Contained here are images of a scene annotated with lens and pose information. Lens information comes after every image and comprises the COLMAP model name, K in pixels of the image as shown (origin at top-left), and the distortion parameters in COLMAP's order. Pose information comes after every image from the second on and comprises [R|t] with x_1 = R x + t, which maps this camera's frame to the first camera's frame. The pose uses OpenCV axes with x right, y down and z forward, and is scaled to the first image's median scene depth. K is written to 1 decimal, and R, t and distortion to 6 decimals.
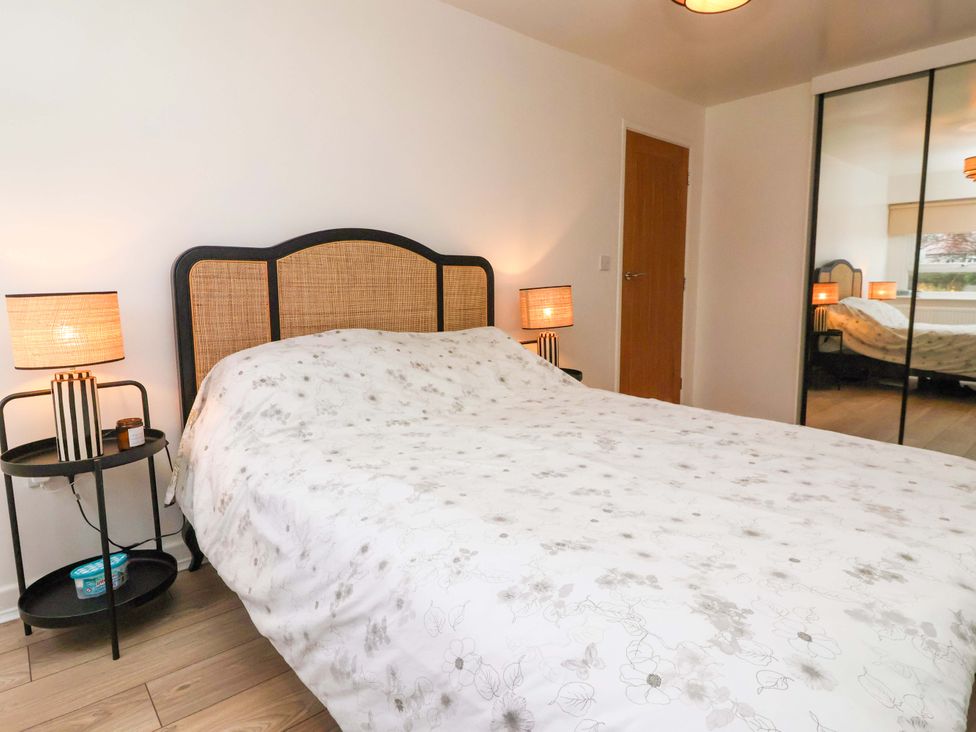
lens RADIAL K [[557.3, 0, 480.5], [0, 557.3, 360.8], [0, 0, 1]] dist [-0.002871, -0.002562]
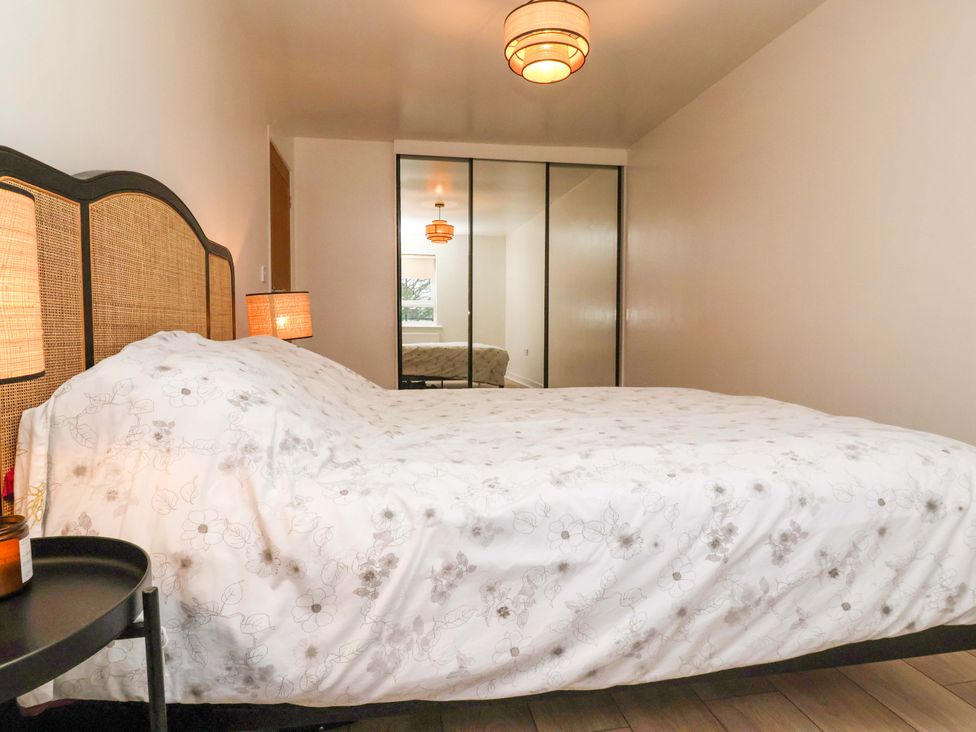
lens RADIAL K [[557.3, 0, 480.5], [0, 557.3, 360.8], [0, 0, 1]] dist [-0.002871, -0.002562]
pose [[0.521993, -0.052167, 0.851353, -0.621227], [0.114120, 0.993425, -0.009098, 0.024586], [-0.845281, 0.101905, 0.524514, 0.374880]]
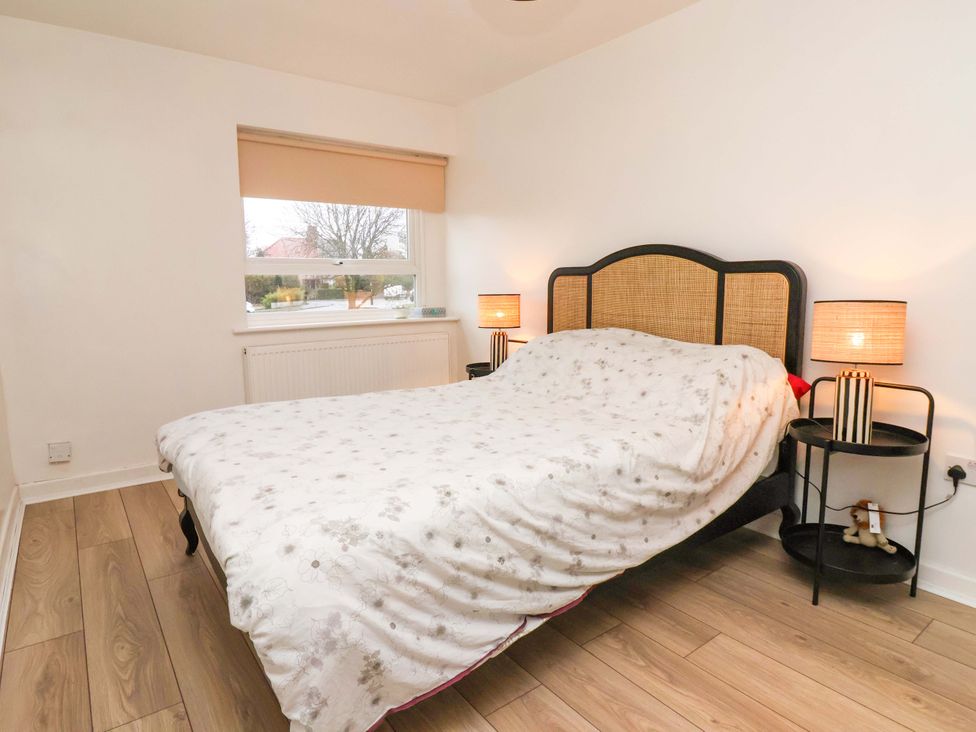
lens RADIAL K [[572.1, 0, 487.7], [0, 572.1, 341.6], [0, 0, 1]] dist [-0.125789, -0.000035]
pose [[-0.074417, 0.092877, -0.992893, 1.059560], [-0.139973, 0.984824, 0.102613, -0.120237], [0.987355, 0.146614, -0.060288, 0.822552]]
